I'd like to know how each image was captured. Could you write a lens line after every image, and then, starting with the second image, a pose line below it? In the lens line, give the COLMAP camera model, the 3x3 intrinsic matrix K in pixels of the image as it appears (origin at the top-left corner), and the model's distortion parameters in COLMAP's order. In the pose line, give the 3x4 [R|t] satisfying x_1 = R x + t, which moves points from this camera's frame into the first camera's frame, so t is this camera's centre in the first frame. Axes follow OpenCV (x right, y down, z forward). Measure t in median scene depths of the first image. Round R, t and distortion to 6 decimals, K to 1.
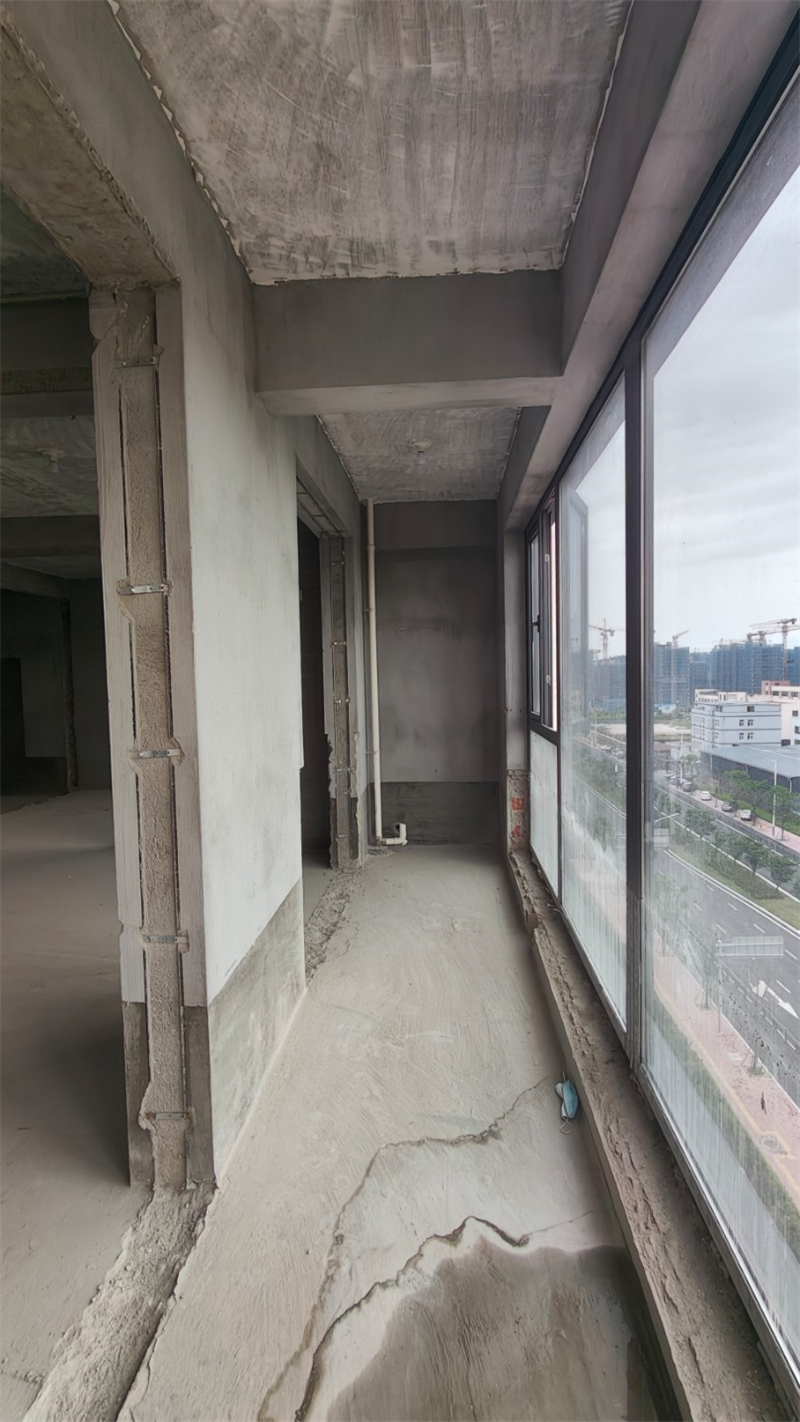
lens RADIAL K [[649.0, 0, 404.9], [0, 649.0, 711.8], [0, 0, 1]] dist [0.000872, 0.000133]
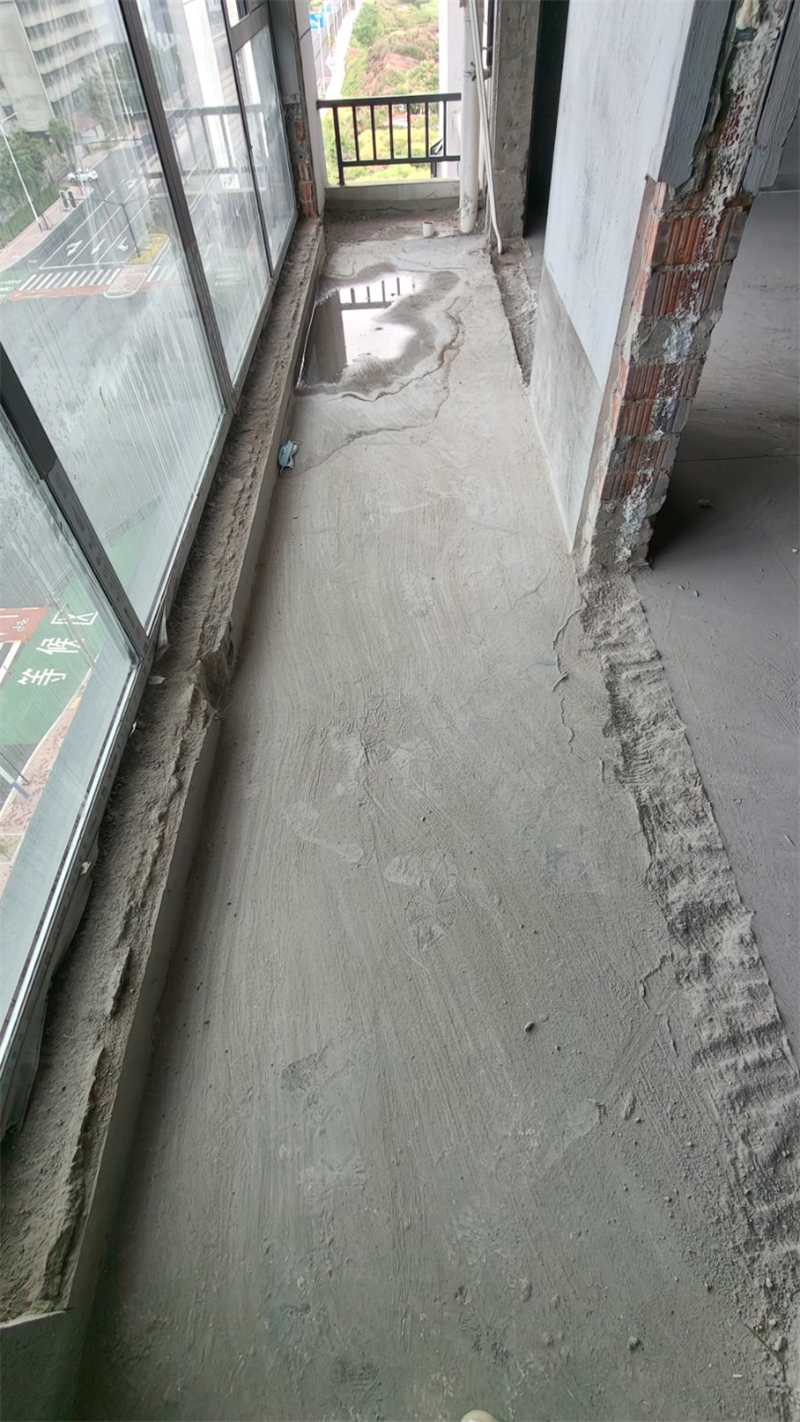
lens RADIAL K [[651.1, 0, 399.6], [0, 651.1, 710.6], [0, 0, 1]] dist [-0.000475, 0.000334]
pose [[-0.996013, 0.089188, 0.001738, 0.021448], [0.053966, 0.586935, 0.807833, -0.028518], [0.071029, 0.804706, -0.589409, 0.576027]]
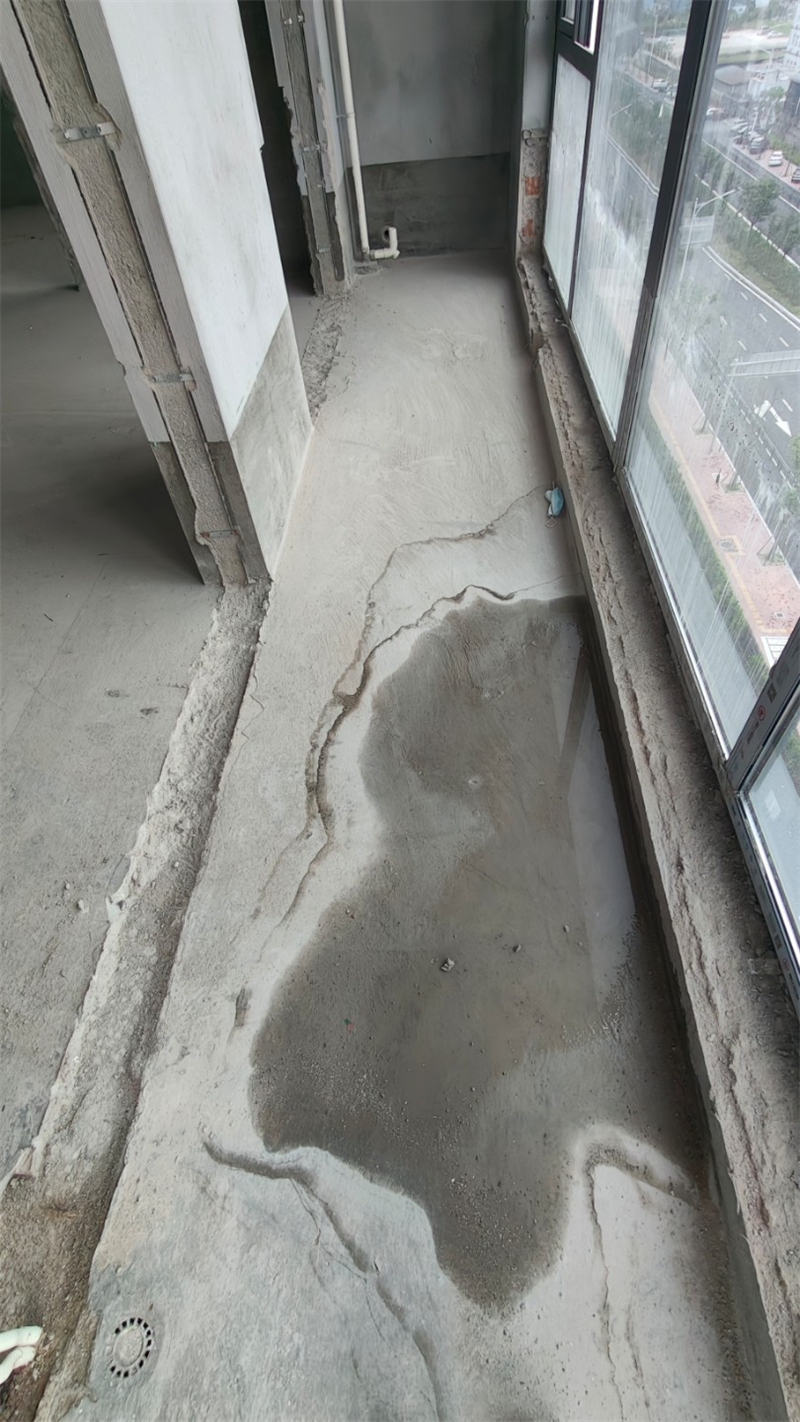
lens RADIAL K [[649.0, 0, 404.9], [0, 649.0, 711.8], [0, 0, 1]] dist [0.000872, 0.000133]
pose [[0.997848, -0.060792, -0.024560, -0.002866], [0.059822, 0.690840, 0.720528, 0.001002], [-0.026835, -0.720447, 0.692991, -0.018145]]
